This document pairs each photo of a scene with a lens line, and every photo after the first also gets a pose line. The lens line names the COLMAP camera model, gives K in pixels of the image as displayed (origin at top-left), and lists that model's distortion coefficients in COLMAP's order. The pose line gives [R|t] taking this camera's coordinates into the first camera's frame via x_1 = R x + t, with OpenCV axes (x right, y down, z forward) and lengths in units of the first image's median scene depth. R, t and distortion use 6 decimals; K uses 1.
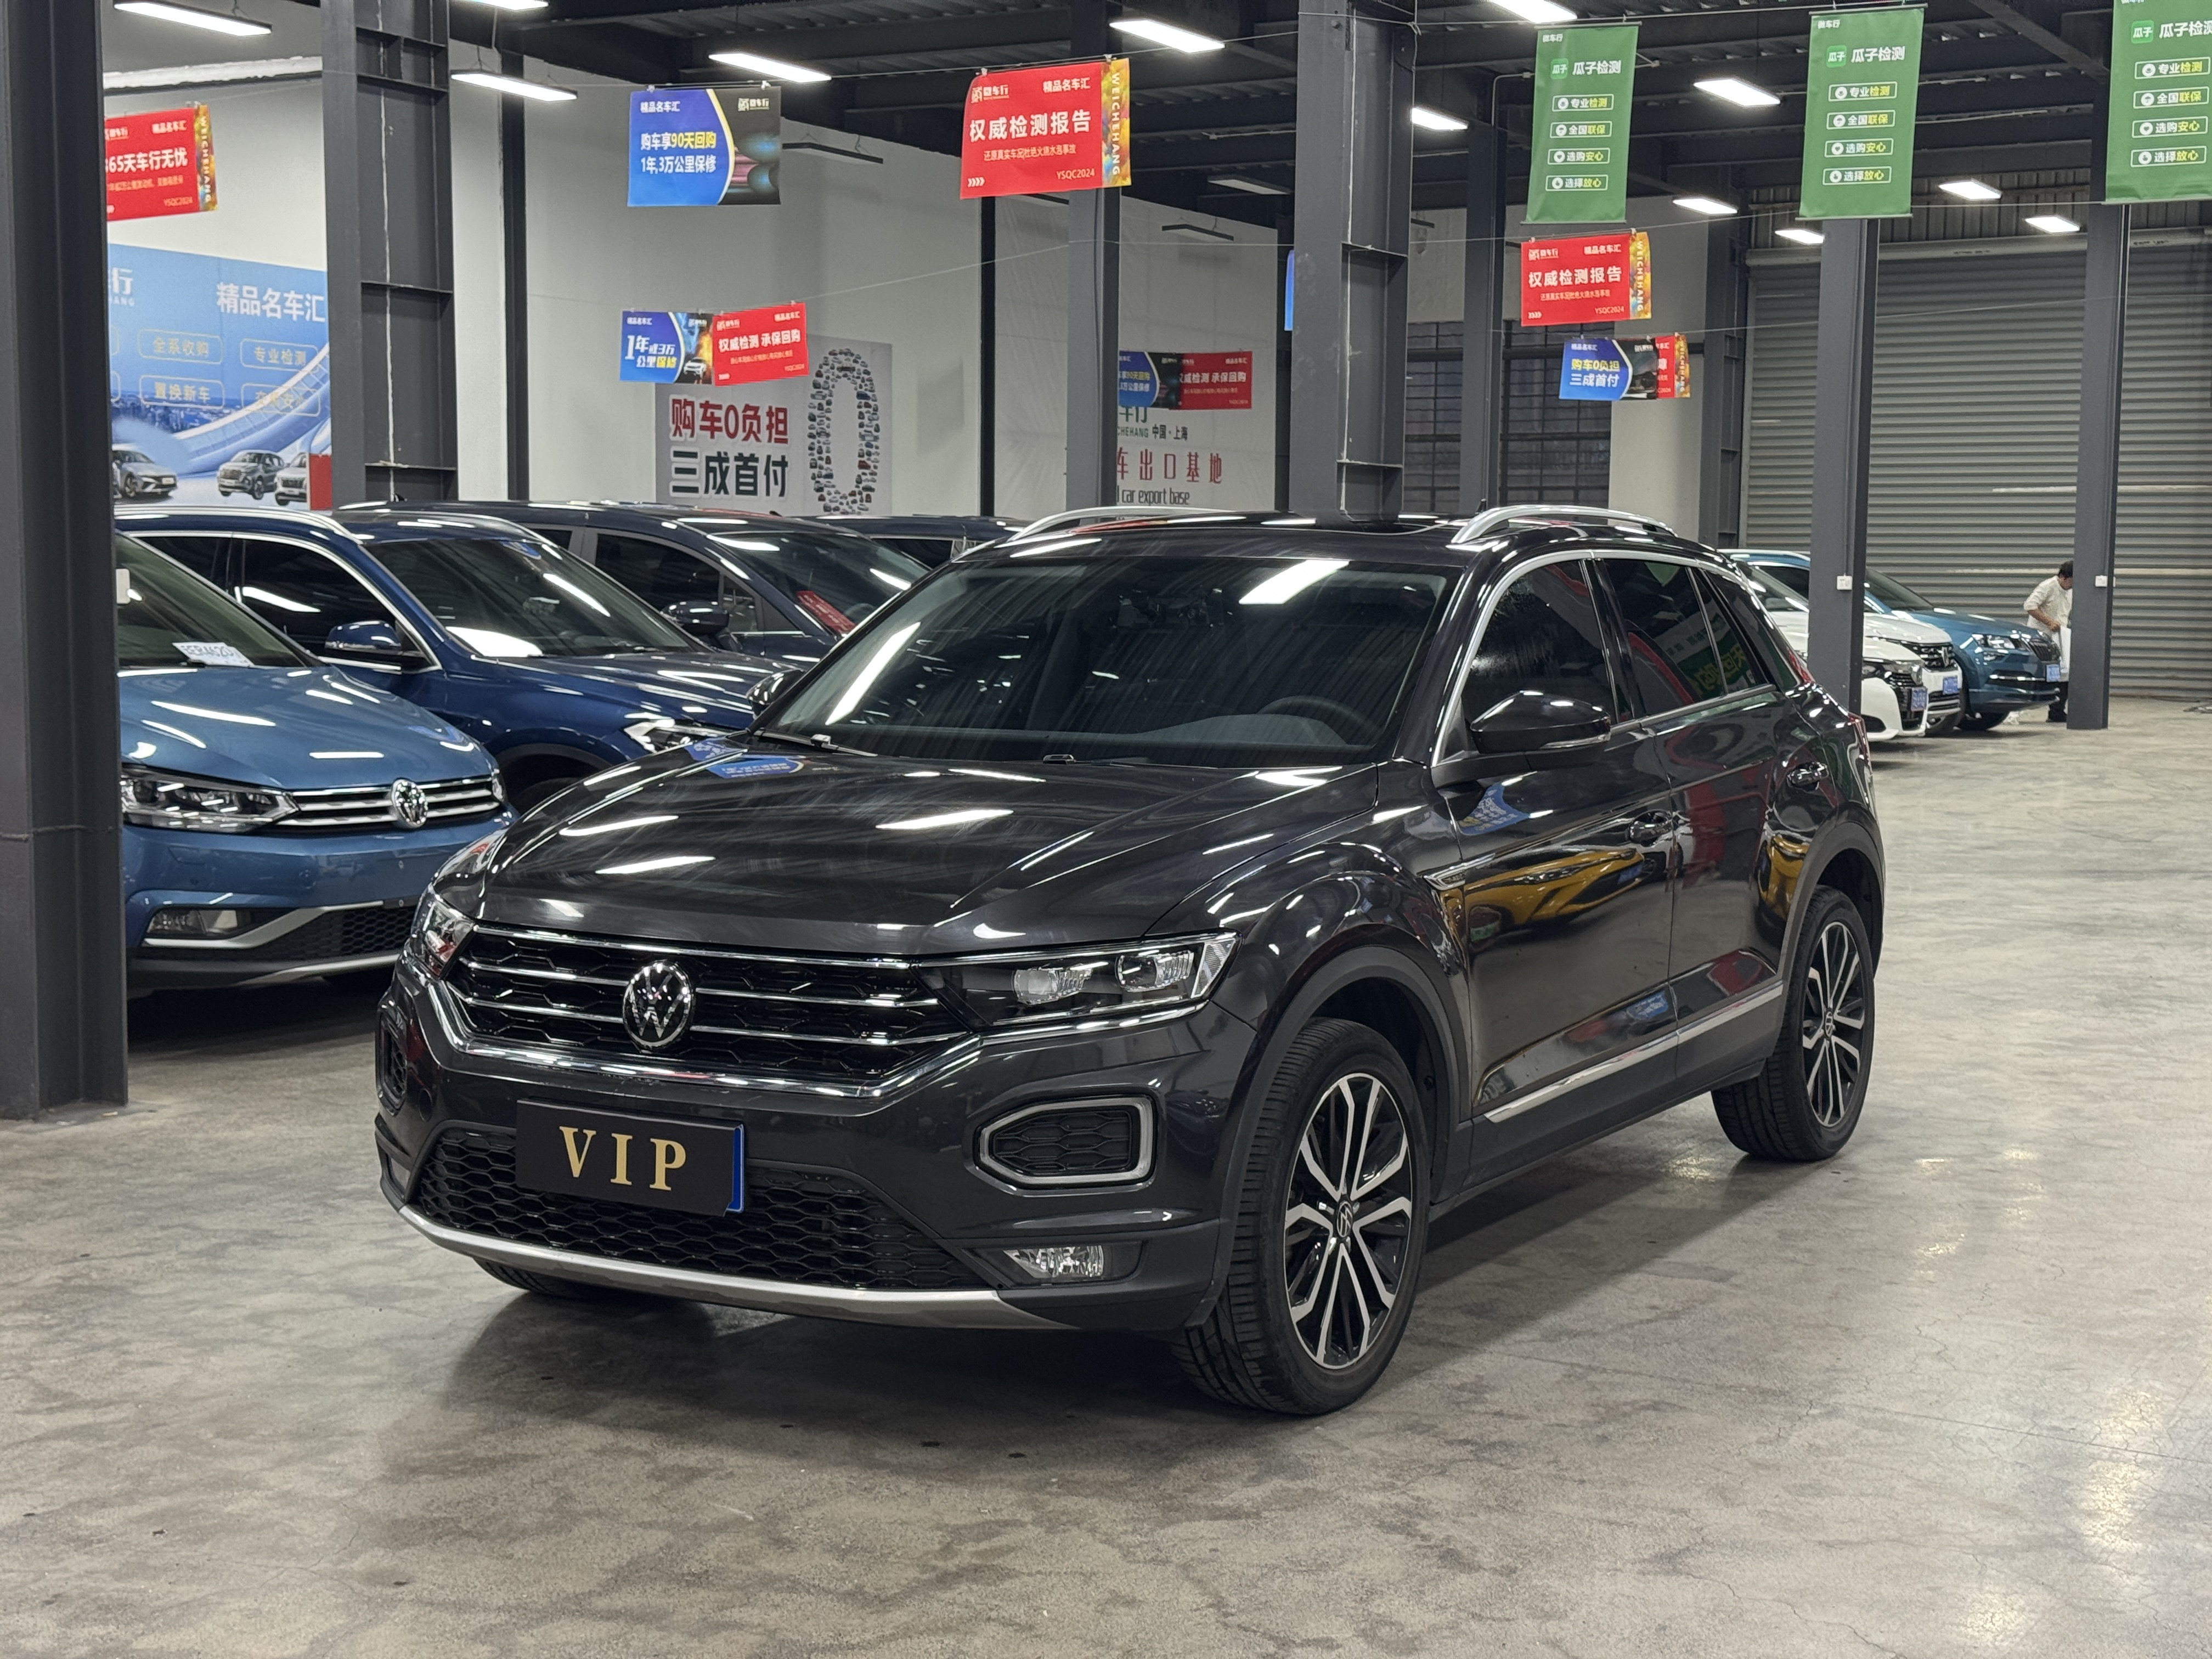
lens RADIAL K [[3102.6, 0, 1104.3], [0, 3102.6, 813.2], [0, 0, 1]] dist [0.116292, 0.000000]
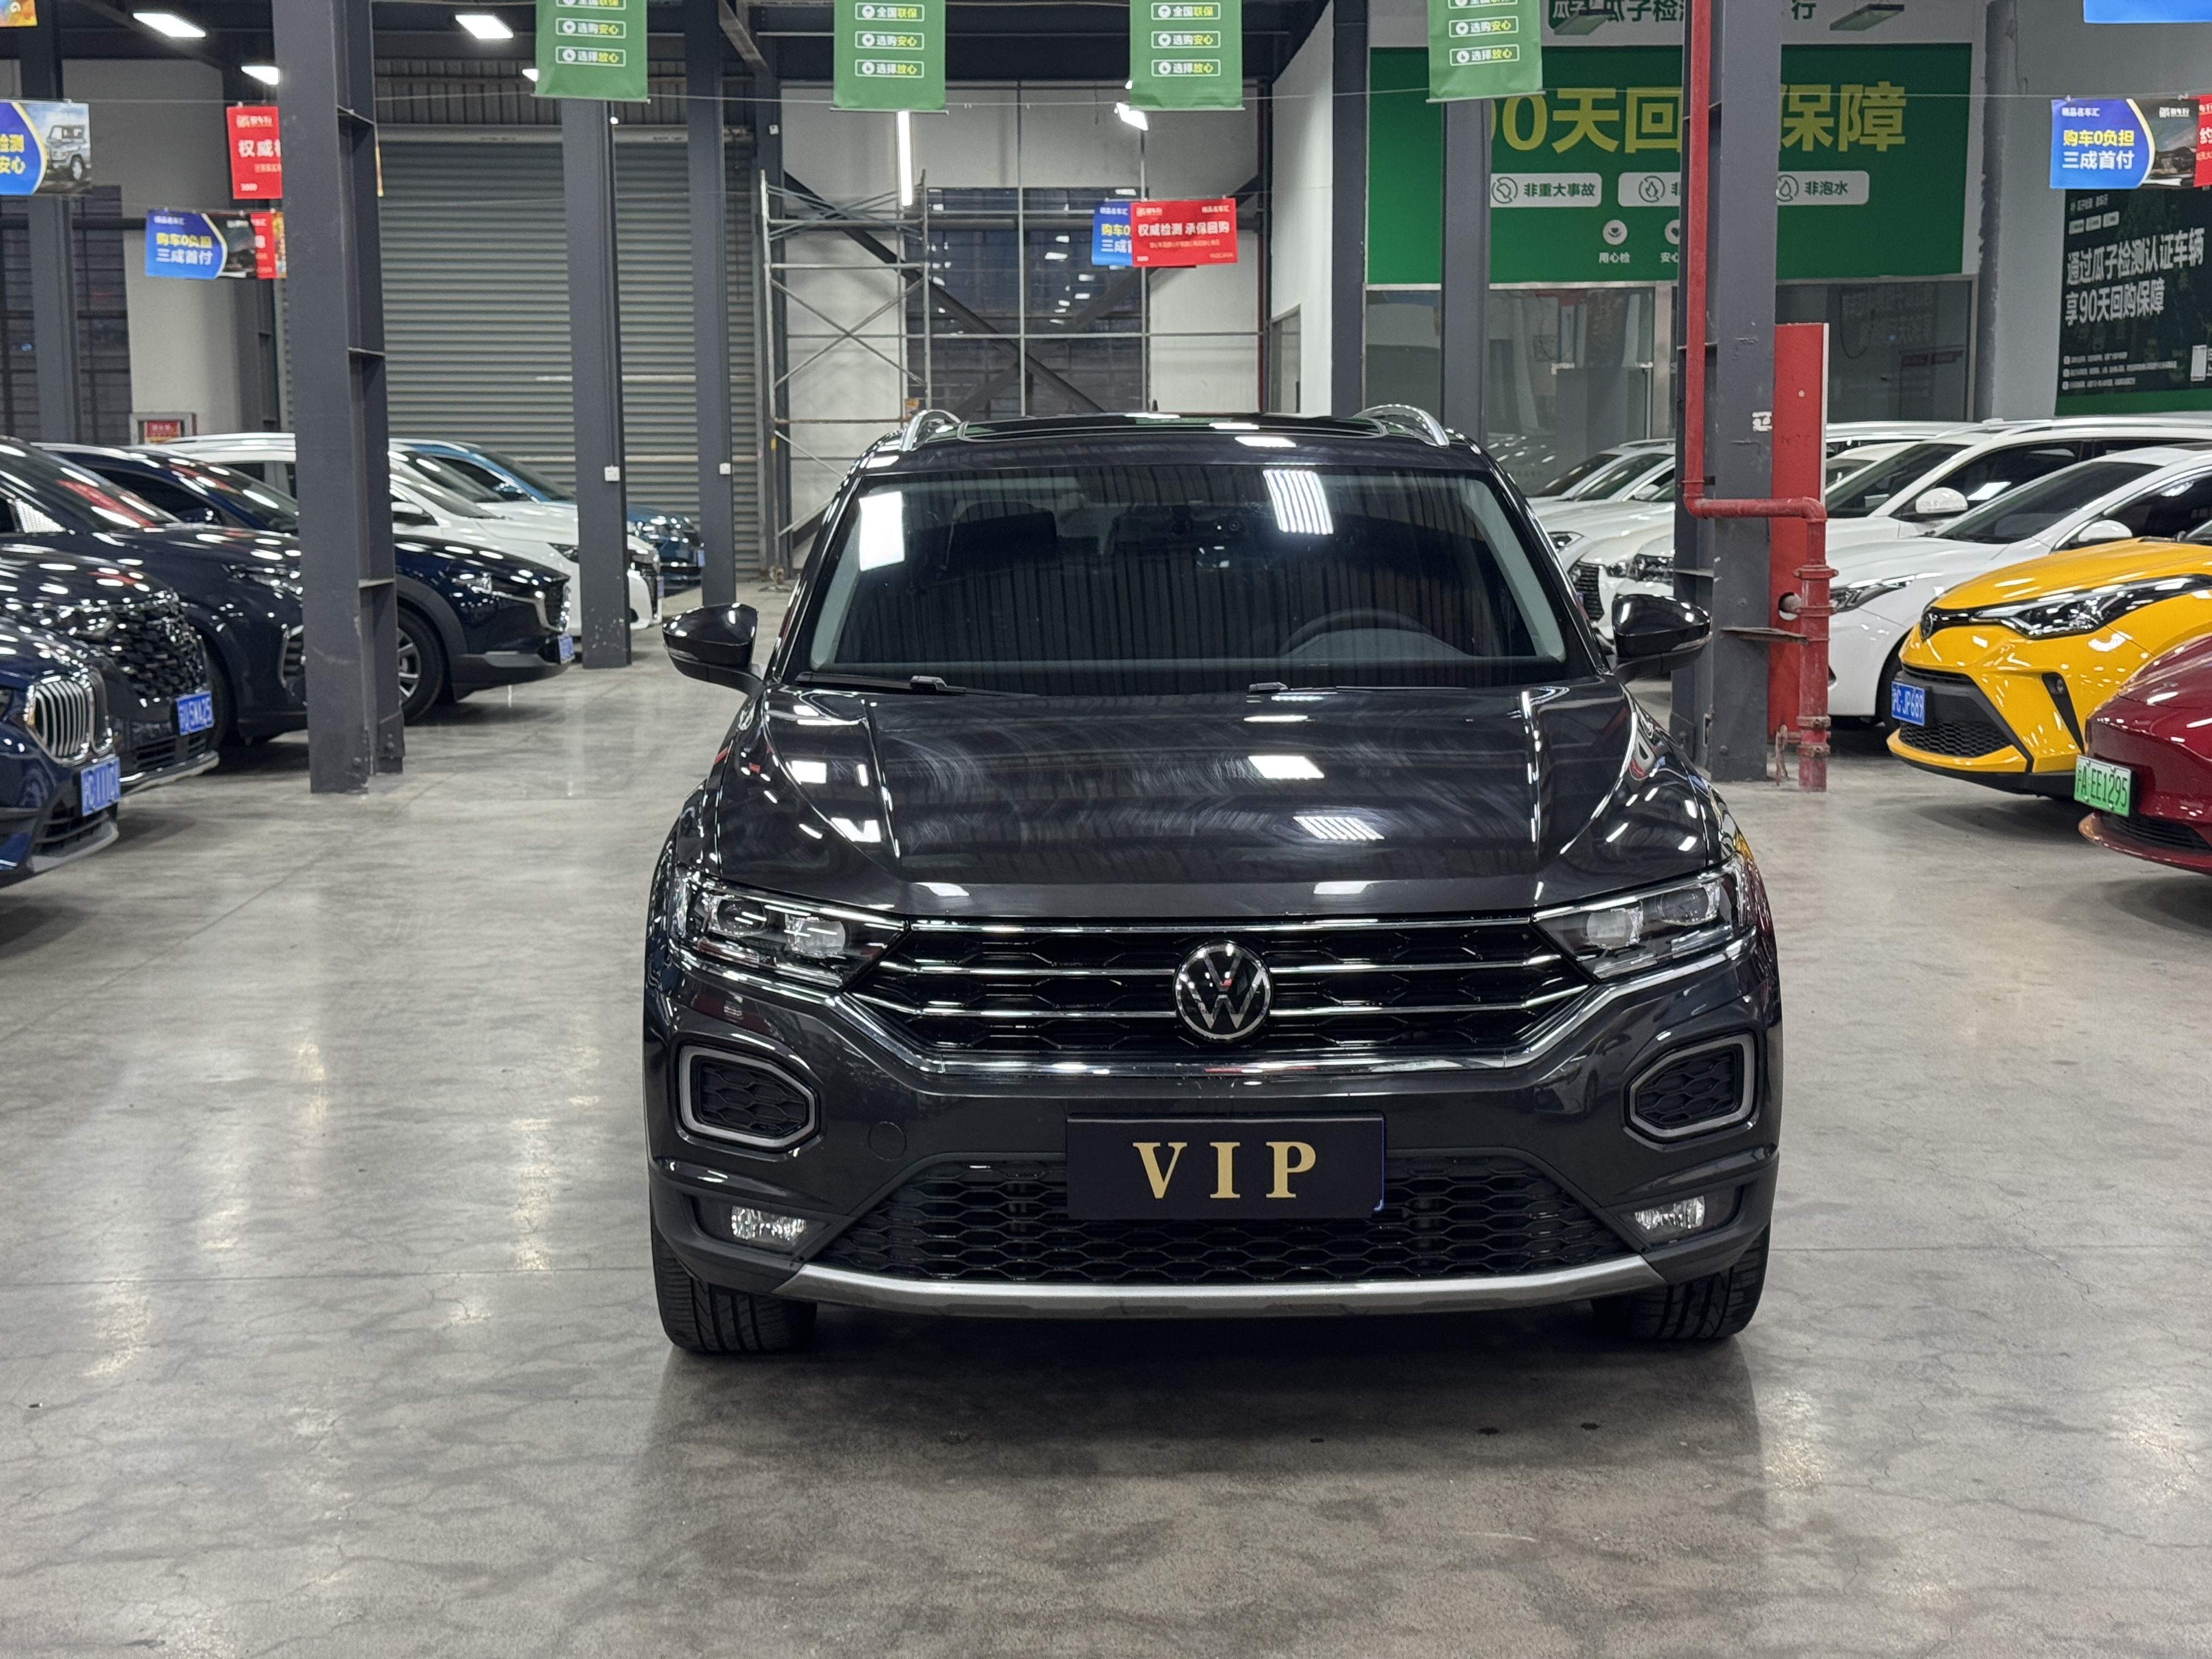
lens RADIAL K [[3102.6, 0, 1104.5], [0, 3102.6, 844.5], [0, 0, 1]] dist [0.116292, 0.000000]
pose [[0.852842, -0.081163, 0.515822, -0.614799], [0.057195, 0.996422, 0.062220, -0.035753], [-0.519026, -0.023561, 0.854433, 0.268909]]
